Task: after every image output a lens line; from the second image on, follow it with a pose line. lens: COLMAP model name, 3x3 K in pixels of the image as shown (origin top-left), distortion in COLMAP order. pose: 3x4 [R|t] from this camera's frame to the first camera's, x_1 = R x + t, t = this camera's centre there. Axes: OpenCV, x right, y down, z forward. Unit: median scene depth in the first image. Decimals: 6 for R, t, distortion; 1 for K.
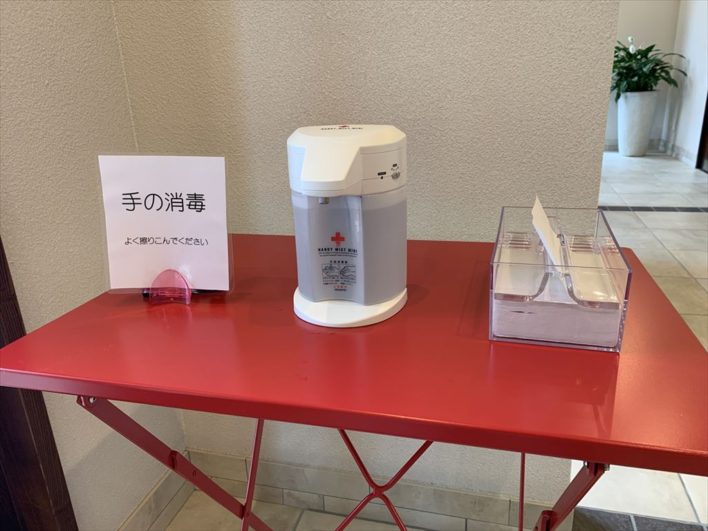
lens RADIAL K [[557.7, 0, 356.3], [0, 557.7, 266.0], [0, 0, 1]] dist [0.008477, -0.006070]
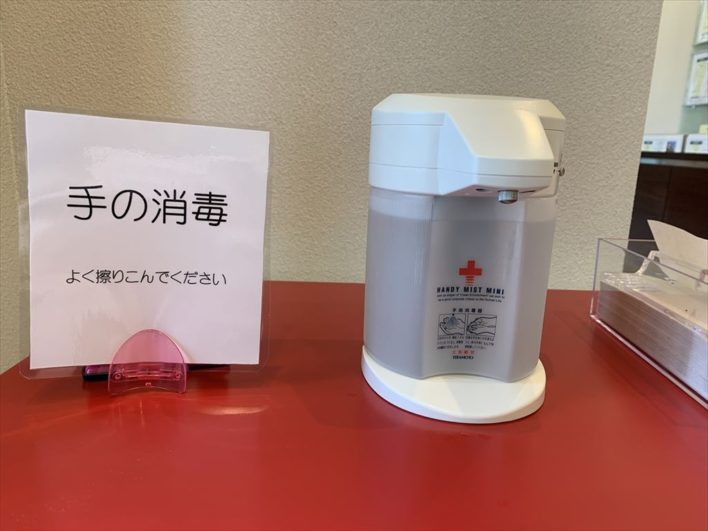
lens RADIAL K [[557.7, 0, 352.9], [0, 557.7, 265.1], [0, 0, 1]] dist [0.008477, -0.006070]
pose [[0.962323, 0.012294, 0.271629, -0.294305], [0.018725, 0.993609, -0.111309, 0.008322], [-0.271262, 0.112202, 0.955943, 0.416599]]
